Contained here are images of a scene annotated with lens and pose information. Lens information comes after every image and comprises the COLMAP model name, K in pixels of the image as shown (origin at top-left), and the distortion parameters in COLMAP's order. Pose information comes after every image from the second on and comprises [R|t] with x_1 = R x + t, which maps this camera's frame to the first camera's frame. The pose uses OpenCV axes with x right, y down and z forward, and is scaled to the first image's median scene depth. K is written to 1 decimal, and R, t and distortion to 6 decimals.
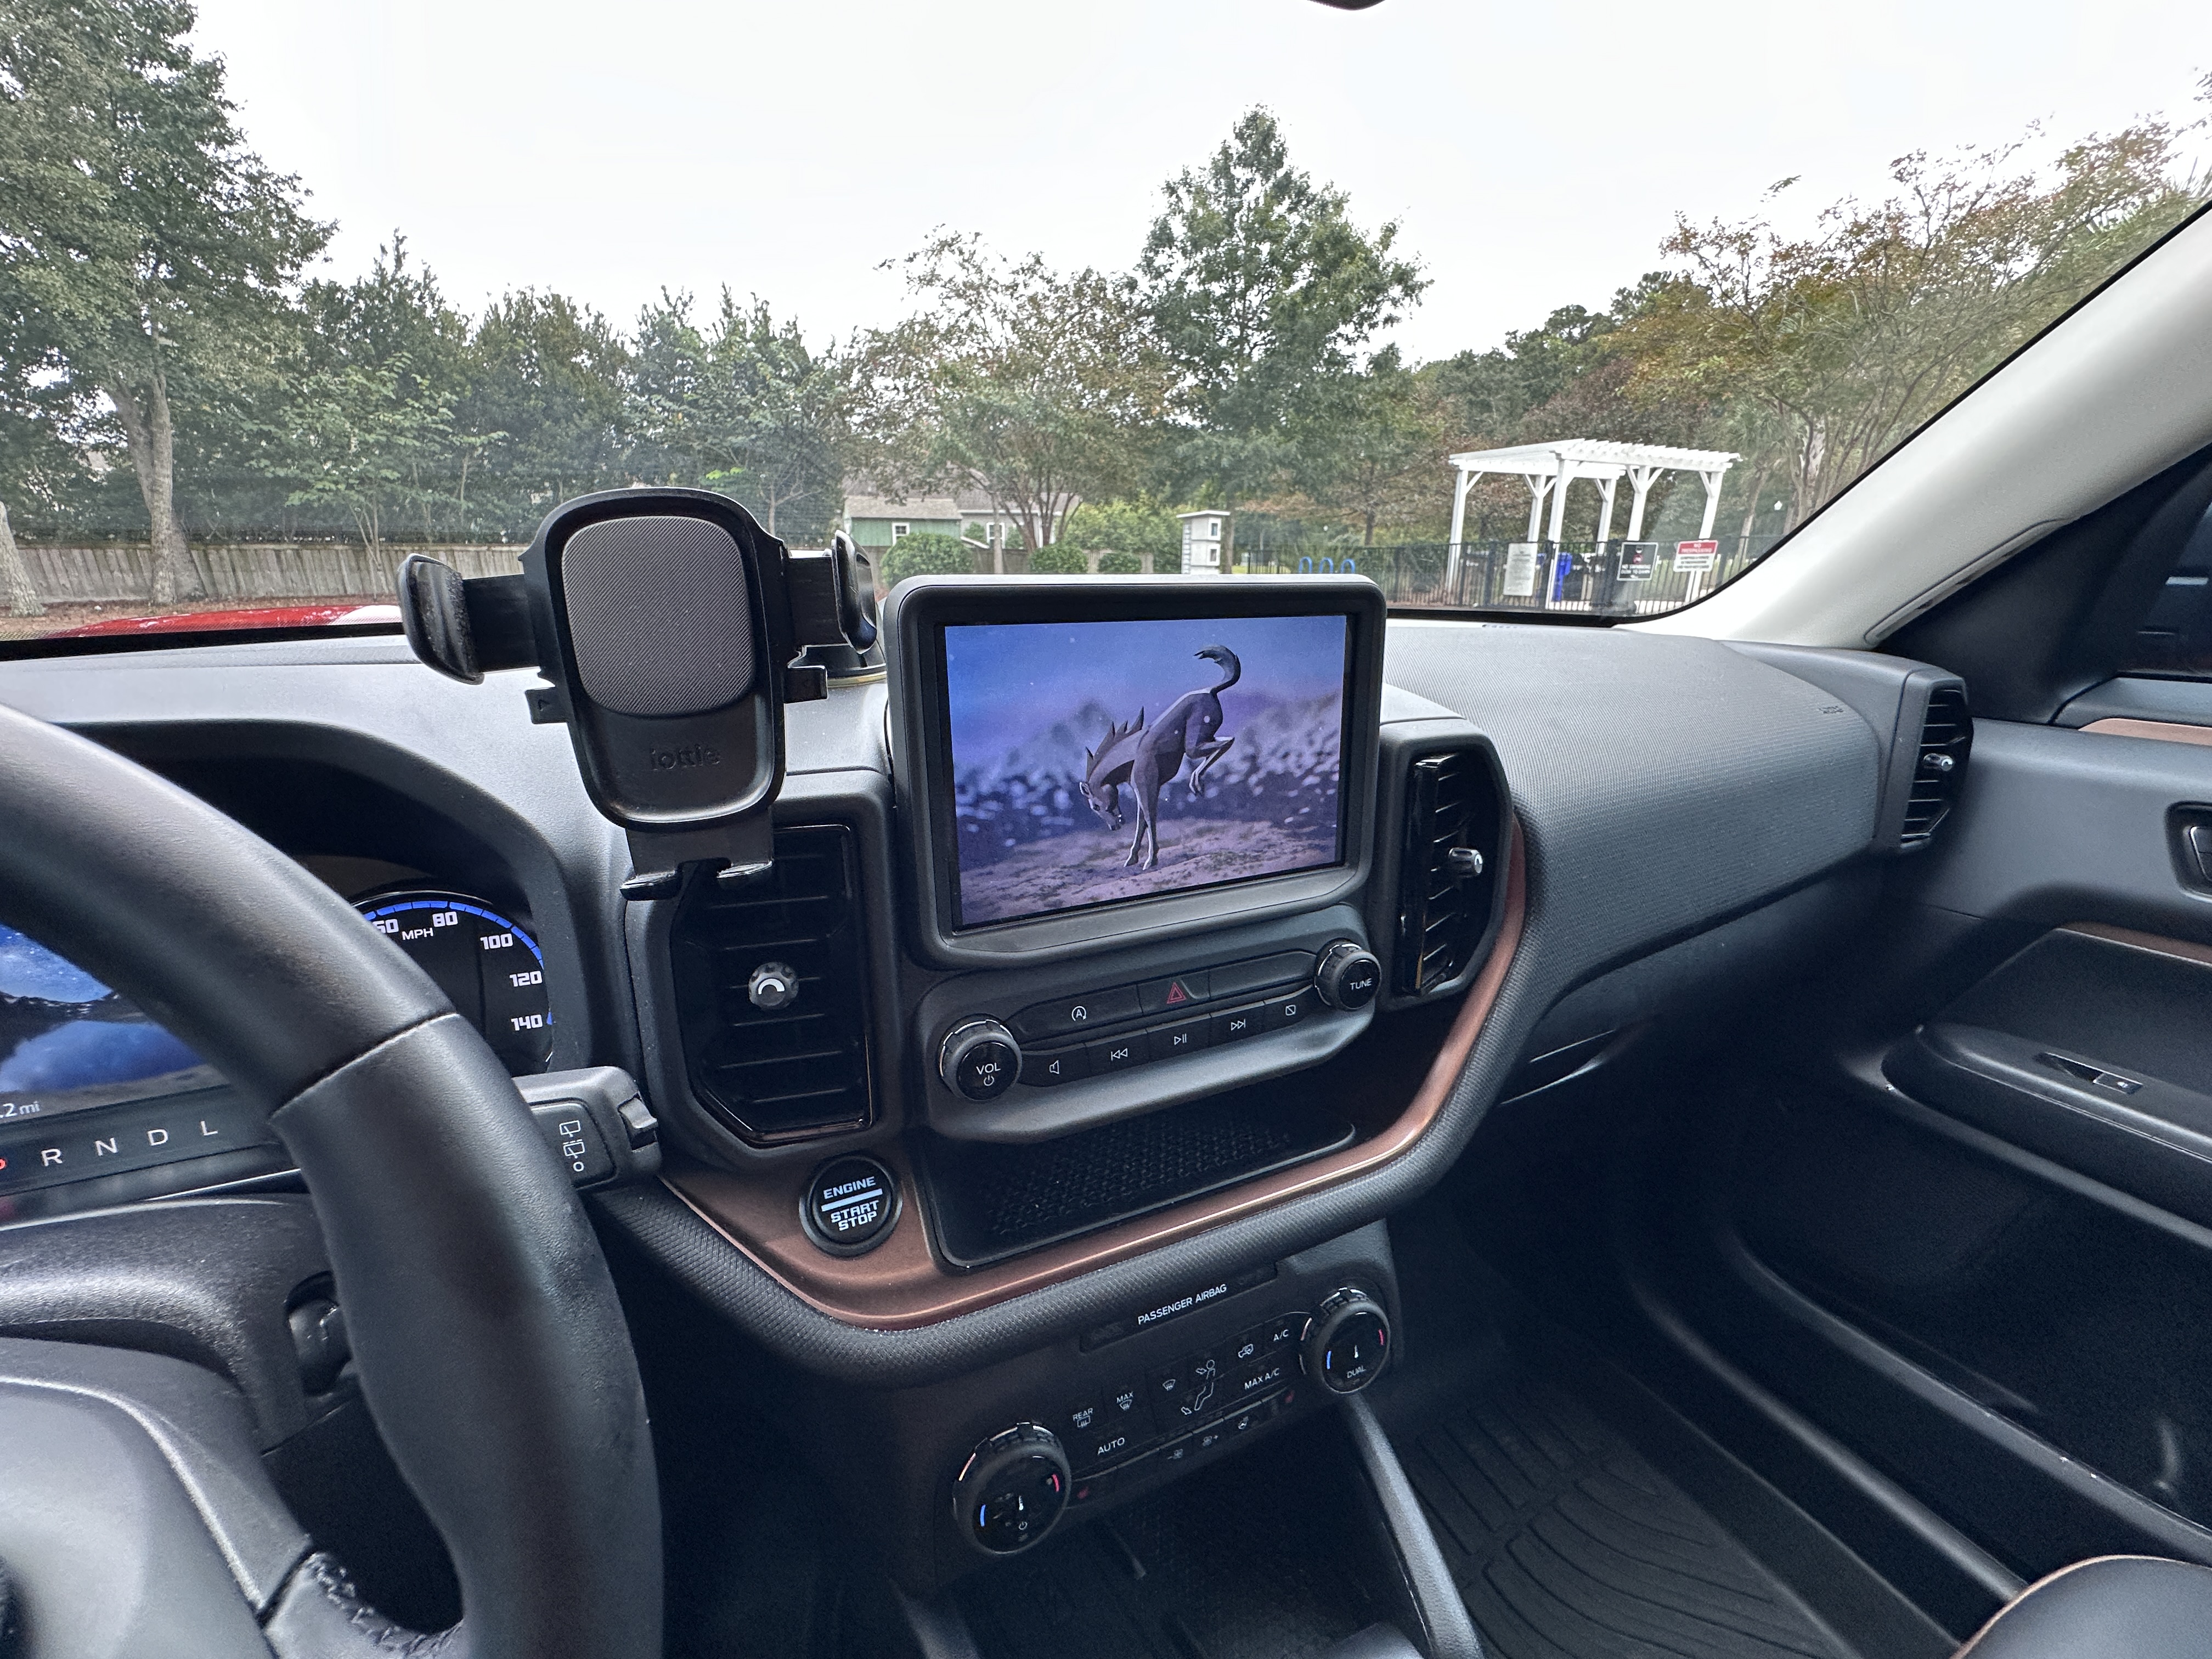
lens RADIAL K [[890.9, 0, 1106.0], [0, 890.9, 829.5], [0, 0, 1]] dist [-0.010383, 0.003187]
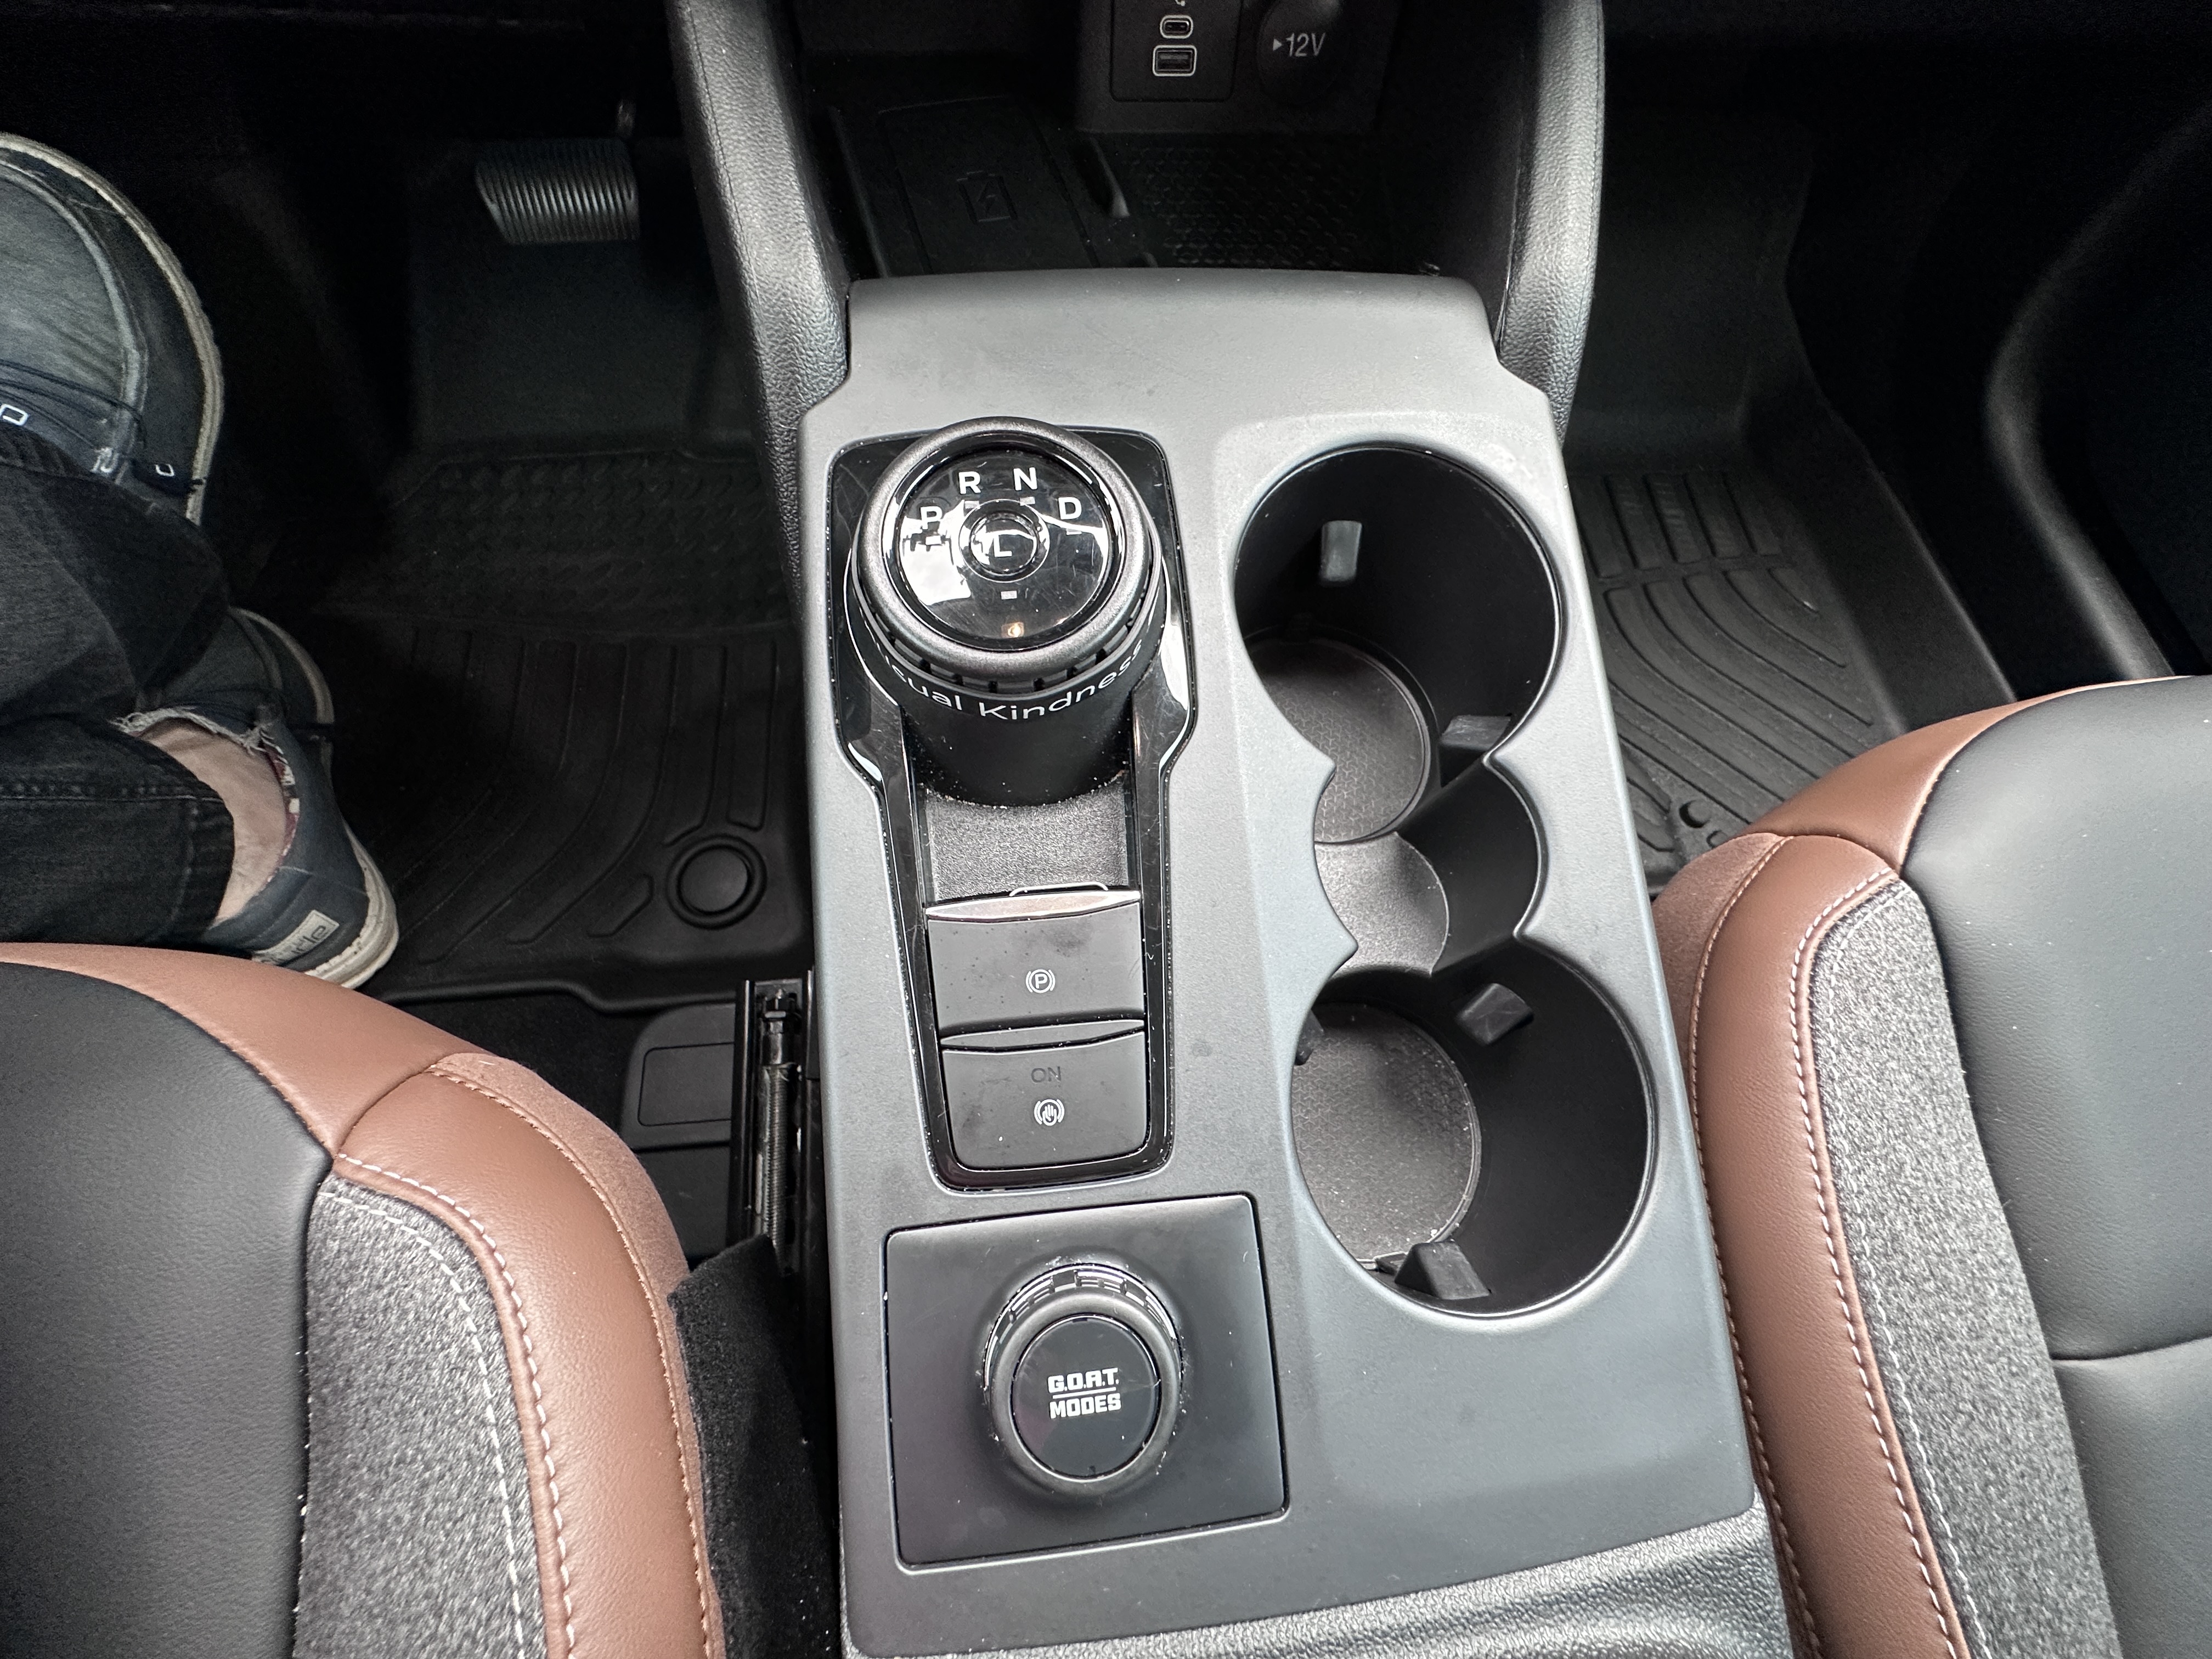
lens RADIAL K [[896.5, 0, 1106.0], [0, 896.5, 829.5], [0, 0, 1]] dist [-0.000499, -0.016598]
pose [[0.941042, 0.329634, -0.076034, 0.251380], [-0.150587, 0.609442, 0.778398, 0.645975], [0.302925, -0.721056, 0.623149, 0.256337]]
